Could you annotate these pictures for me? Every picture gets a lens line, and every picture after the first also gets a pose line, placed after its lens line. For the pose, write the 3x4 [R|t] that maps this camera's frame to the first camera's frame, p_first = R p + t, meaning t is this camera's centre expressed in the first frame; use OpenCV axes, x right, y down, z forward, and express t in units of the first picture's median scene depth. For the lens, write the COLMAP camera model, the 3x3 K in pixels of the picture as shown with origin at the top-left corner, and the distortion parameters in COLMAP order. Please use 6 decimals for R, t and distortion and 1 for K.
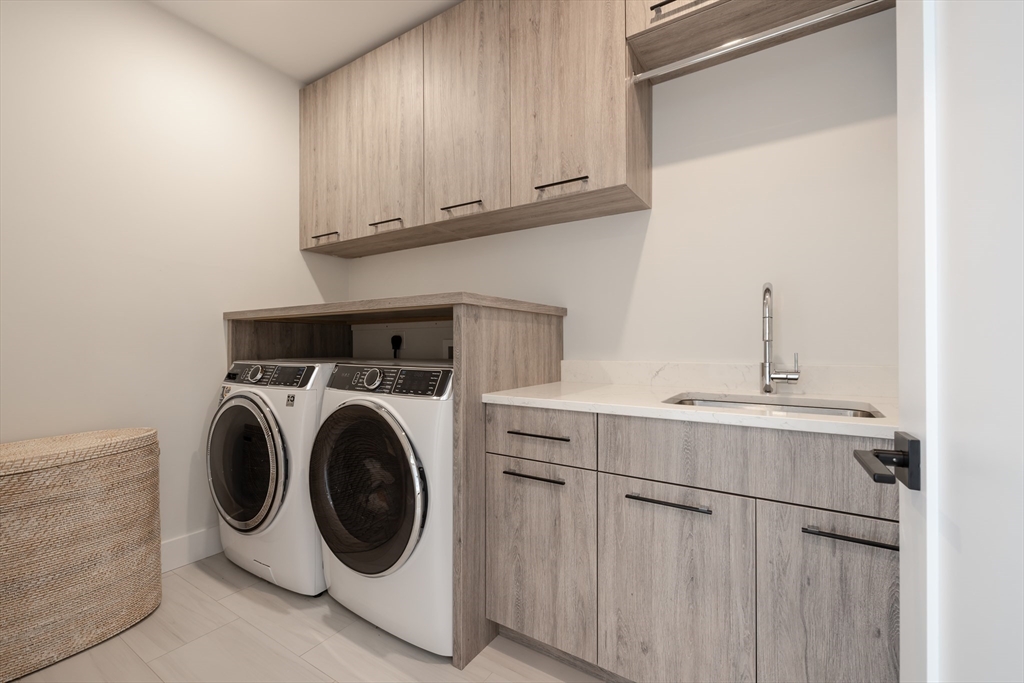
lens RADIAL K [[425.7, 0, 510.3], [0, 425.7, 344.5], [0, 0, 1]] dist [0.000343, 0.000034]
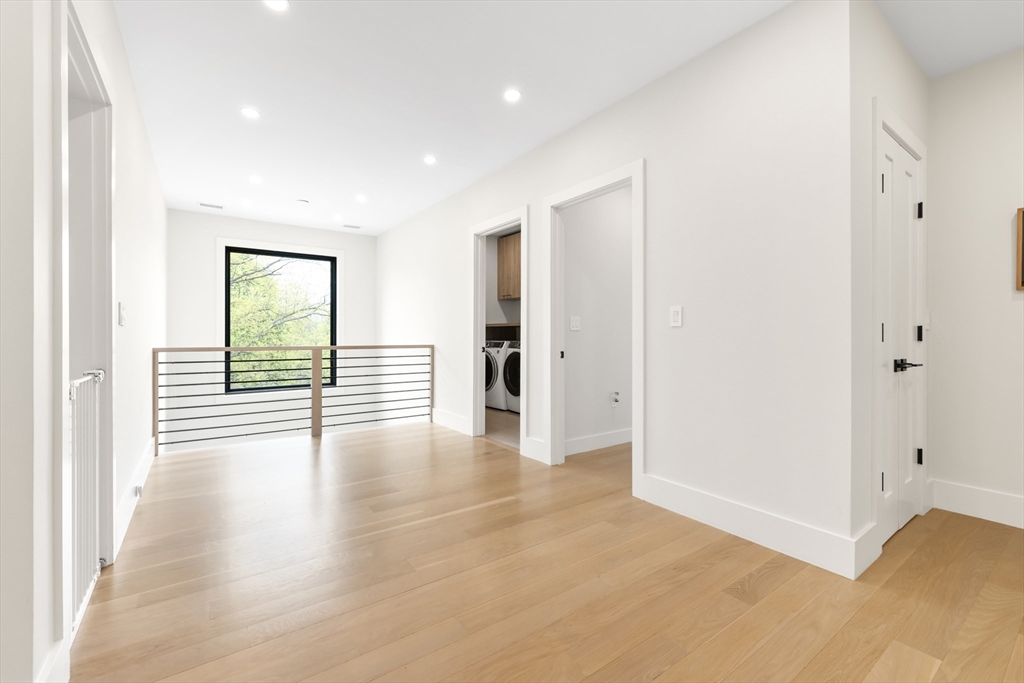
lens RADIAL K [[425.7, 0, 511.4], [0, 425.7, 339.5], [0, 0, 1]] dist [0.000343, 0.000034]
pose [[0.925311, -0.000598, -0.379209, 0.829850], [0.003008, 0.999979, 0.005763, 0.011174], [0.379198, -0.006473, 0.925293, -2.001988]]
